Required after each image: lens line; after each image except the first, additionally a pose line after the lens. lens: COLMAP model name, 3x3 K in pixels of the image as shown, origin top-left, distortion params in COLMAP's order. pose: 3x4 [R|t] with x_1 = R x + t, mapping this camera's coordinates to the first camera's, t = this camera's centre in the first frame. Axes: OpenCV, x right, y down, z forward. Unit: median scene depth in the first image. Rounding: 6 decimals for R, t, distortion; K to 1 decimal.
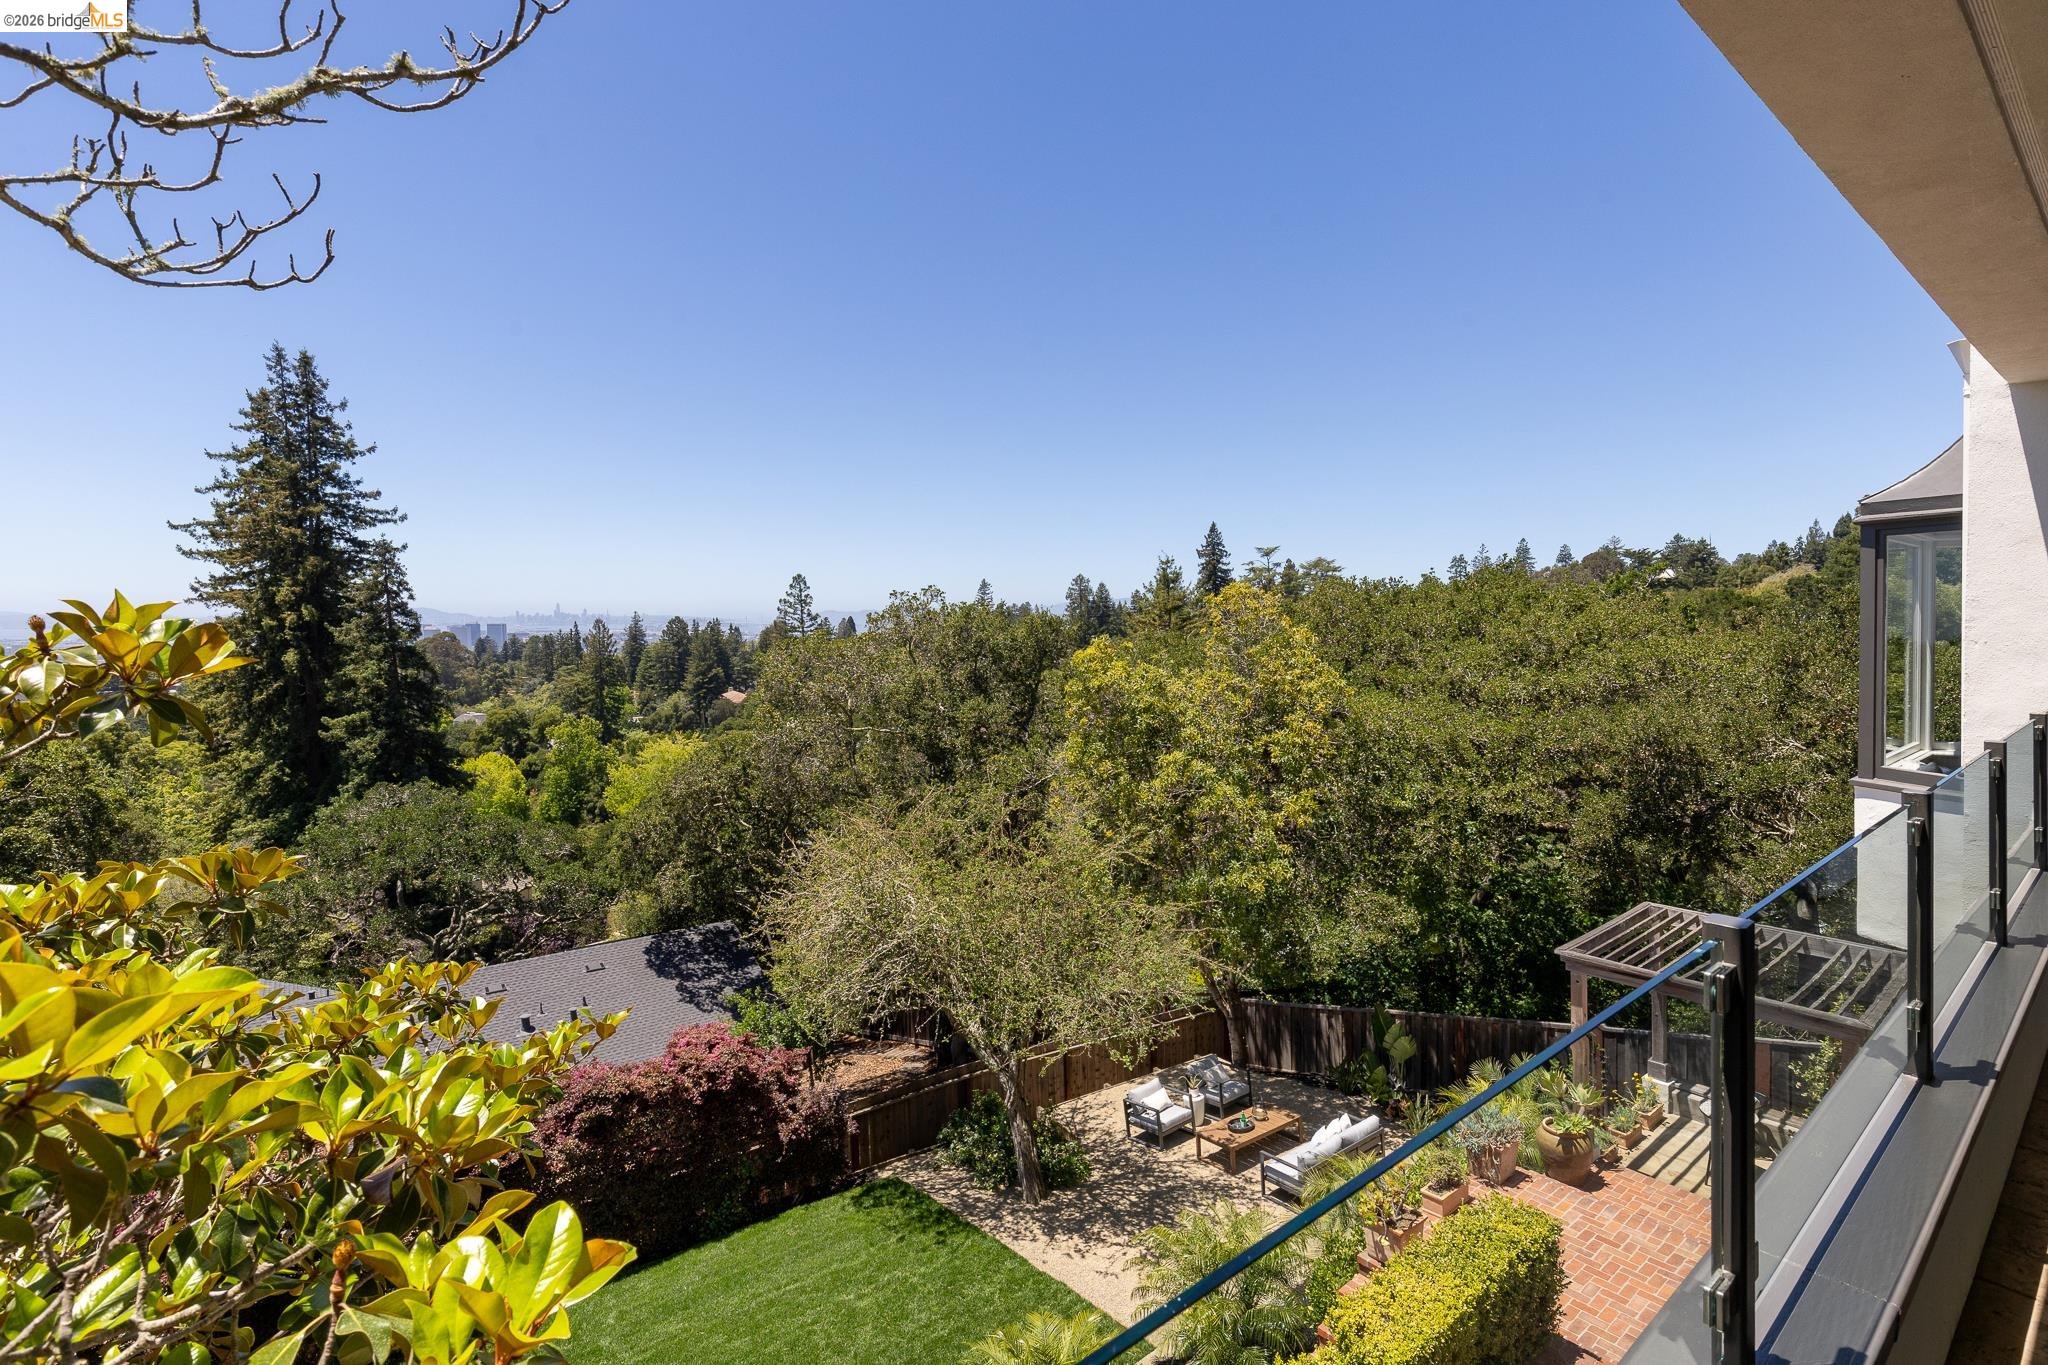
lens RADIAL K [[959.7, 0, 1047.3], [0, 959.7, 656.7], [0, 0, 1]] dist [-0.002156, -0.000694]
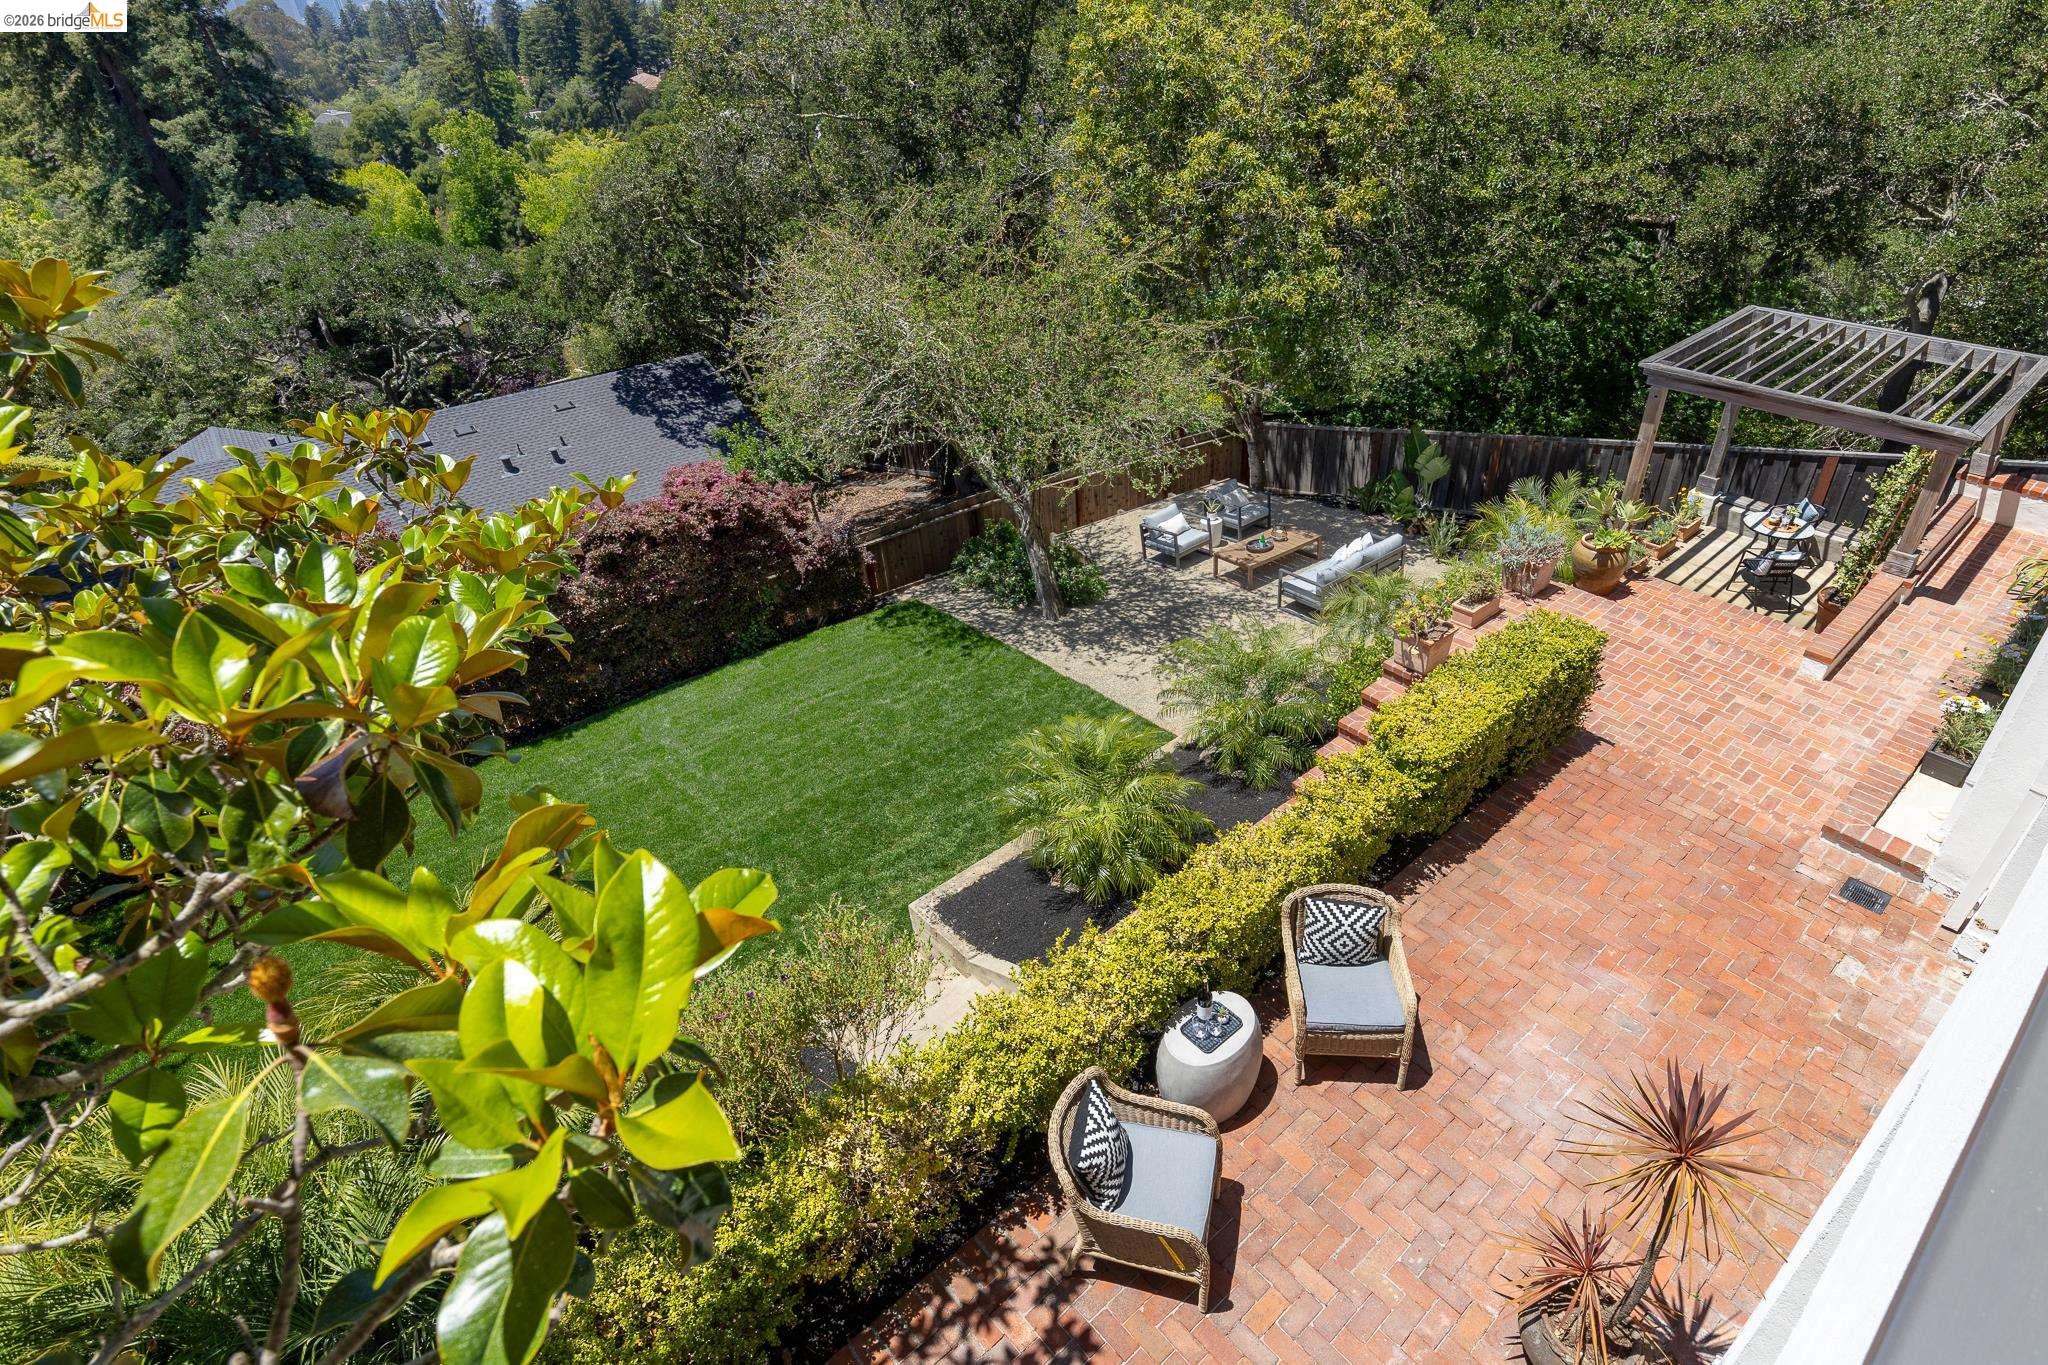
lens RADIAL K [[1017.4, 0, 1048.8], [0, 1017.4, 633.9], [0, 0, 1]] dist [0.007801, -0.007597]
pose [[0.999613, -0.026848, 0.007287, -0.022831], [0.019182, 0.854918, 0.518409, 0.013154], [-0.020148, -0.518068, 0.855102, 0.046862]]
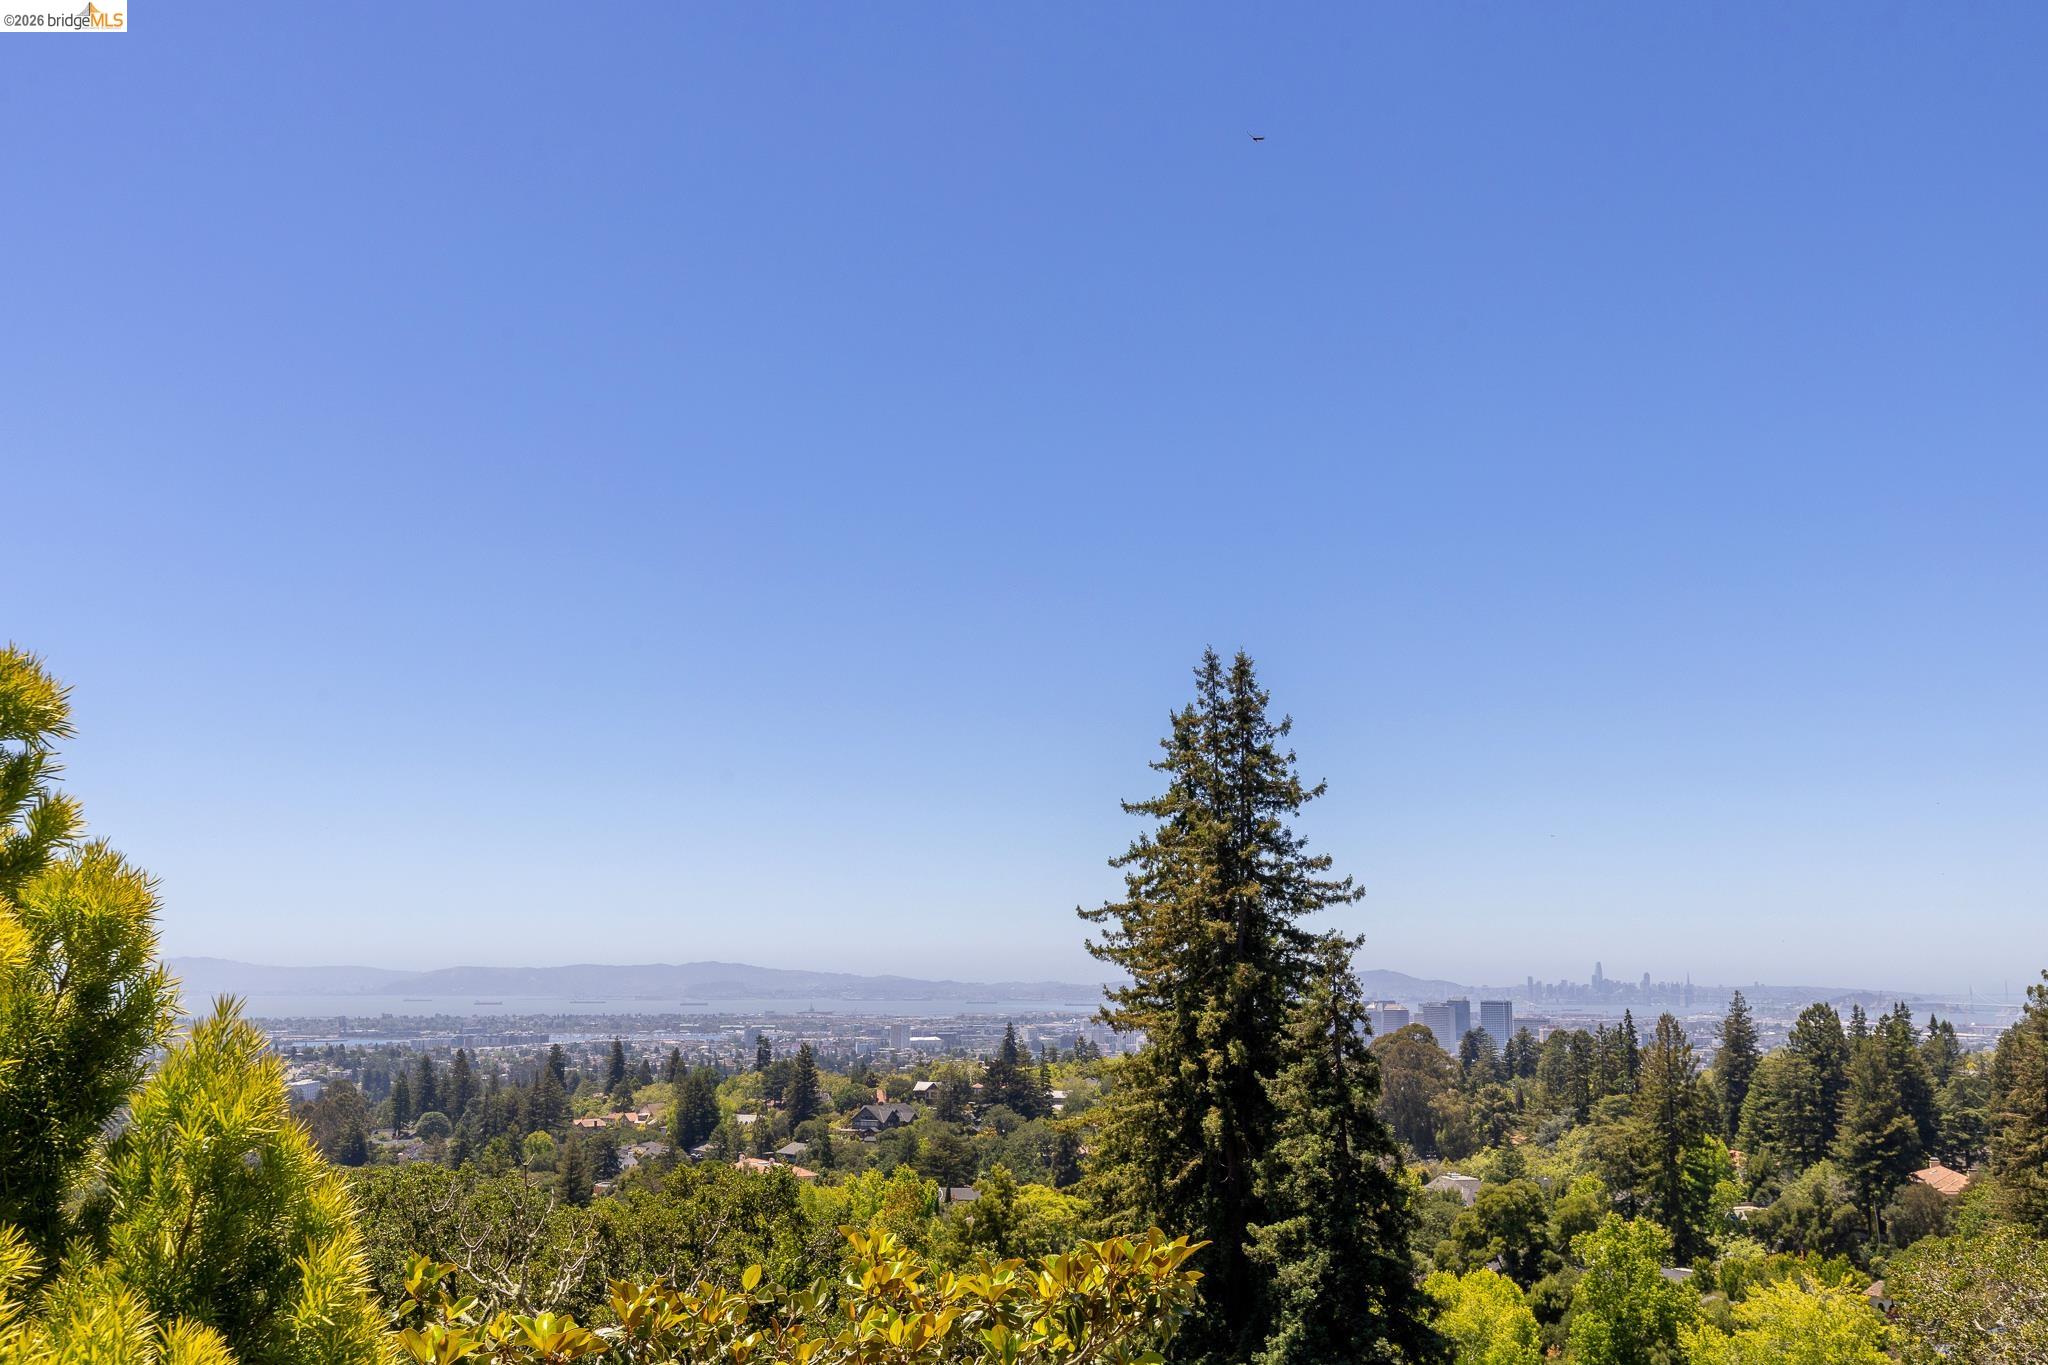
lens RADIAL K [[1945.9, 0, 1149.3], [0, 1945.9, 687.9], [0, 0, 1]] dist [-0.000459, 0.016439]
pose [[0.768395, -0.092138, -0.633308, 0.254278], [-0.037660, 0.981357, -0.188468, -0.200942], [0.638867, 0.168668, 0.750600, -0.406230]]
